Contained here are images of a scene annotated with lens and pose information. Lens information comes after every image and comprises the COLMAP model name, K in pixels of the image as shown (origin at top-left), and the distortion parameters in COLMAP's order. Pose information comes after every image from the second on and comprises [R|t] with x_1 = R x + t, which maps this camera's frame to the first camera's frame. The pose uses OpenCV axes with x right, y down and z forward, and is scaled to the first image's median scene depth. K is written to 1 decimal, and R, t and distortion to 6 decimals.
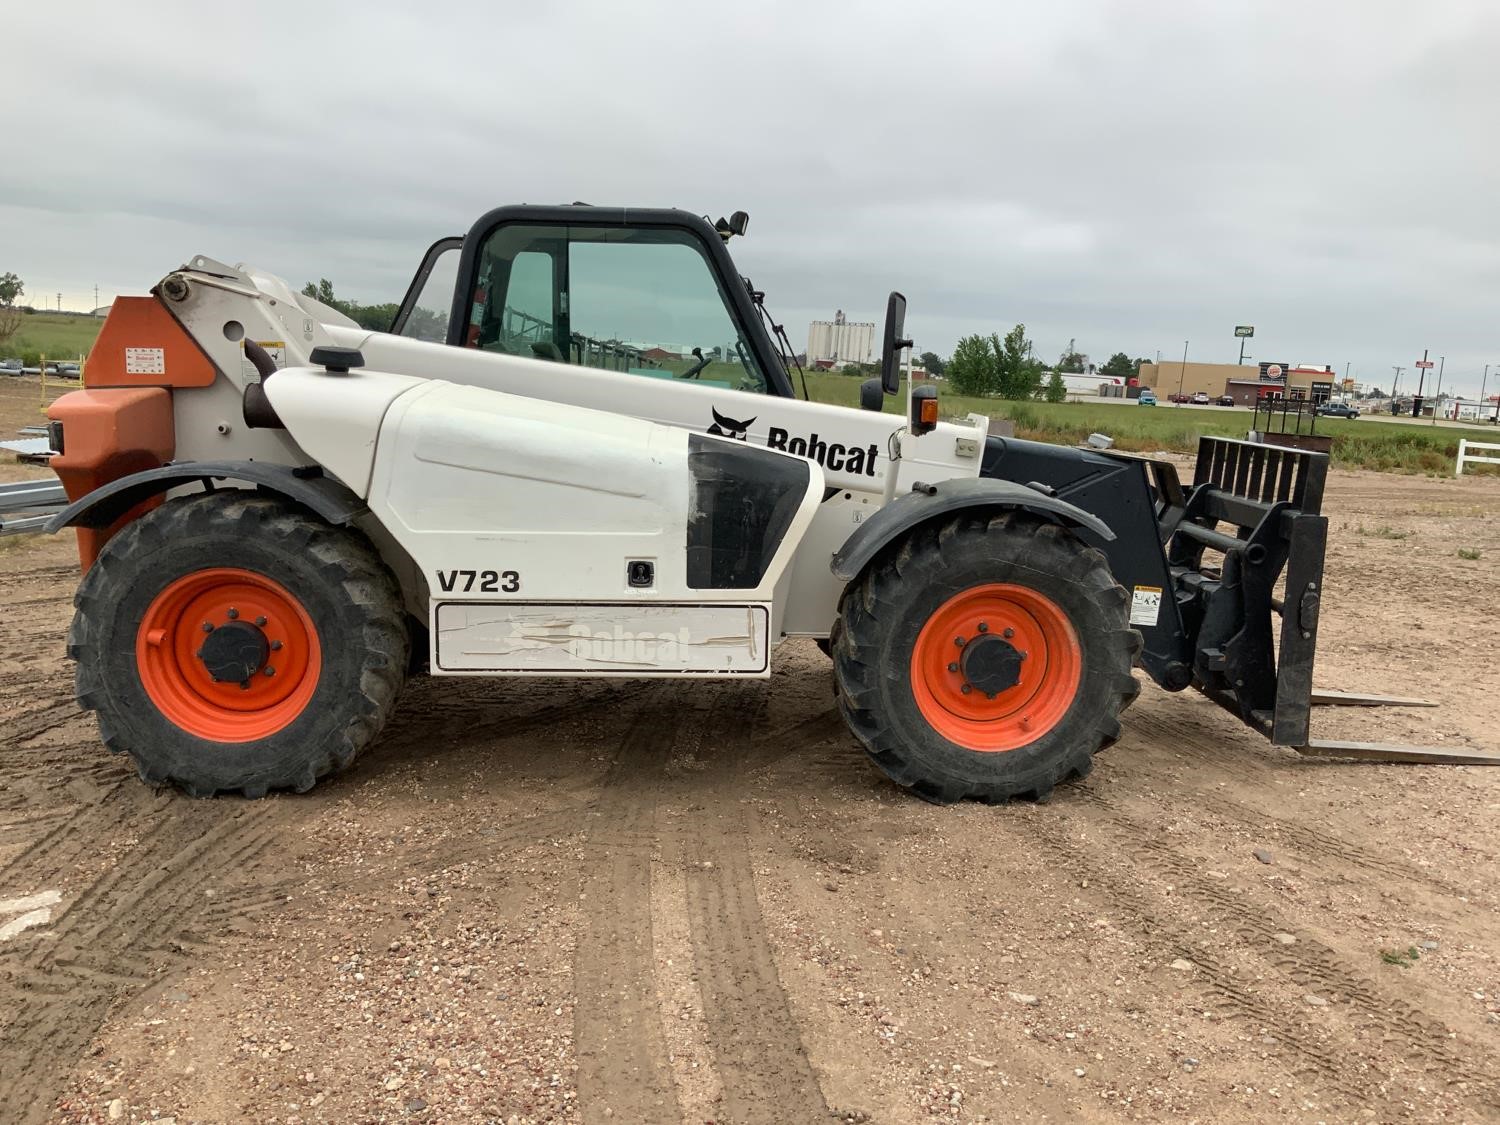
lens RADIAL K [[1234.8, 0, 750.0], [0, 1234.8, 562.5], [0, 0, 1]] dist [0.095932, -0.180354]
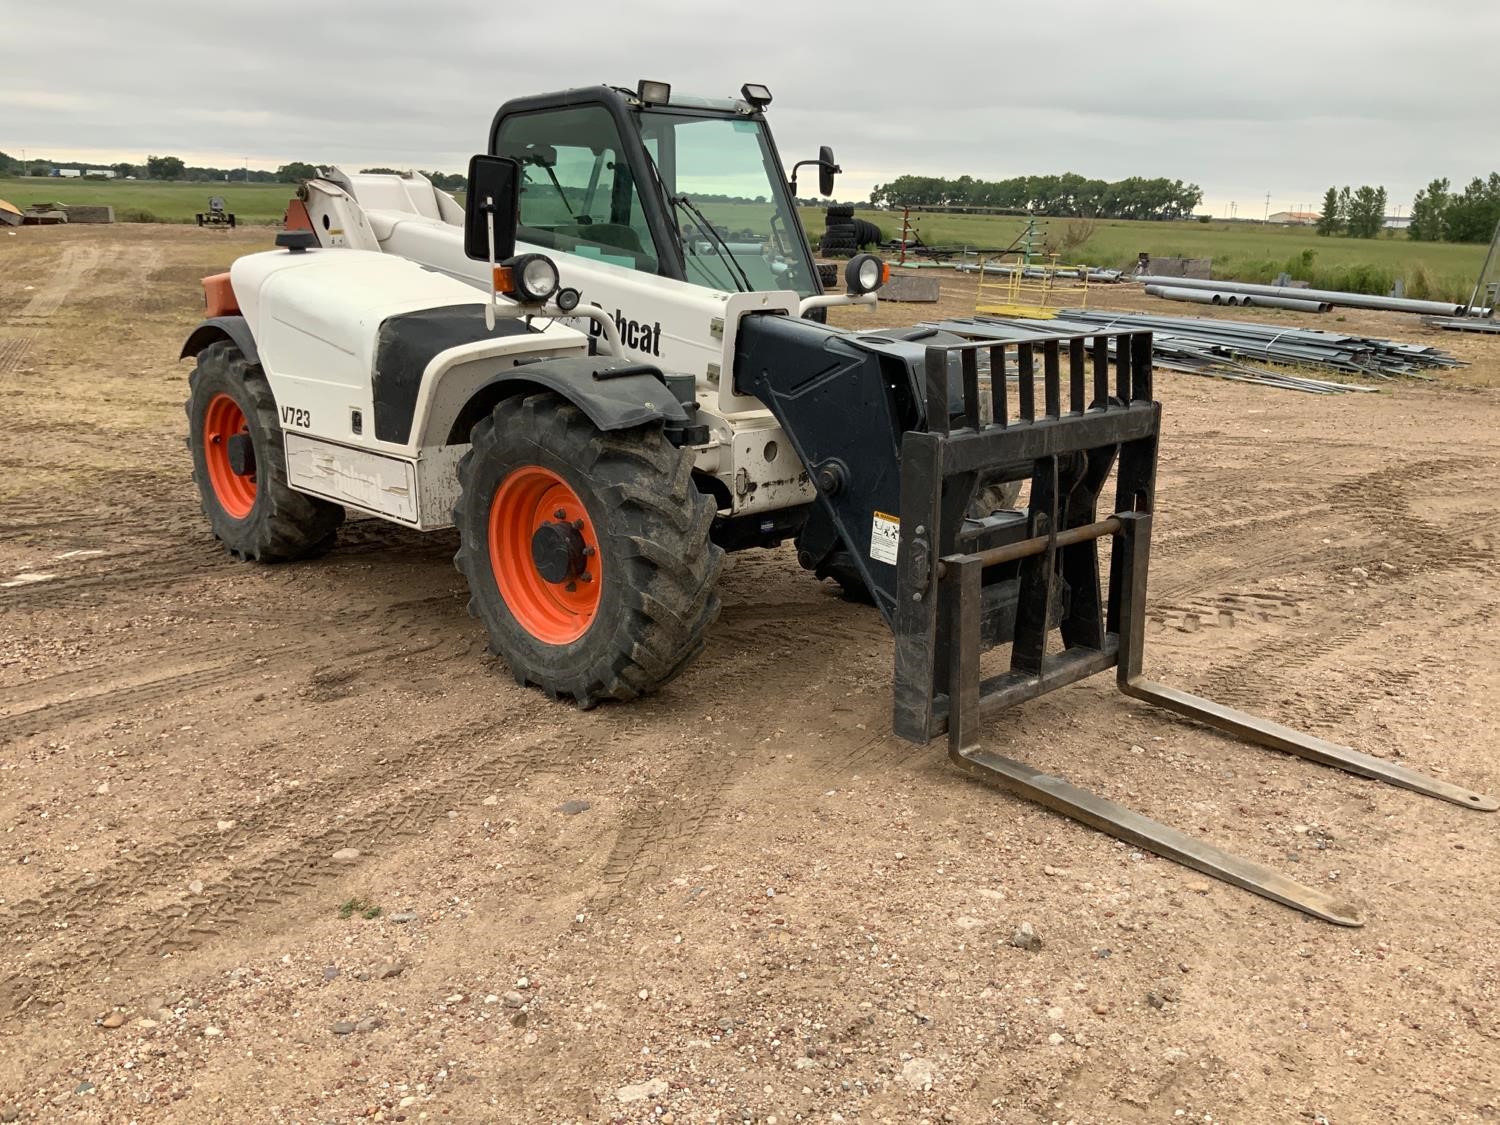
lens RADIAL K [[1240.0, 0, 750.0], [0, 1240.0, 562.5], [0, 0, 1]] dist [0.101198, -0.186419]
pose [[0.650948, 0.165404, -0.740883, 0.987056], [-0.112290, 0.986217, 0.121516, -0.042529], [0.750771, 0.004093, 0.660550, 0.476895]]
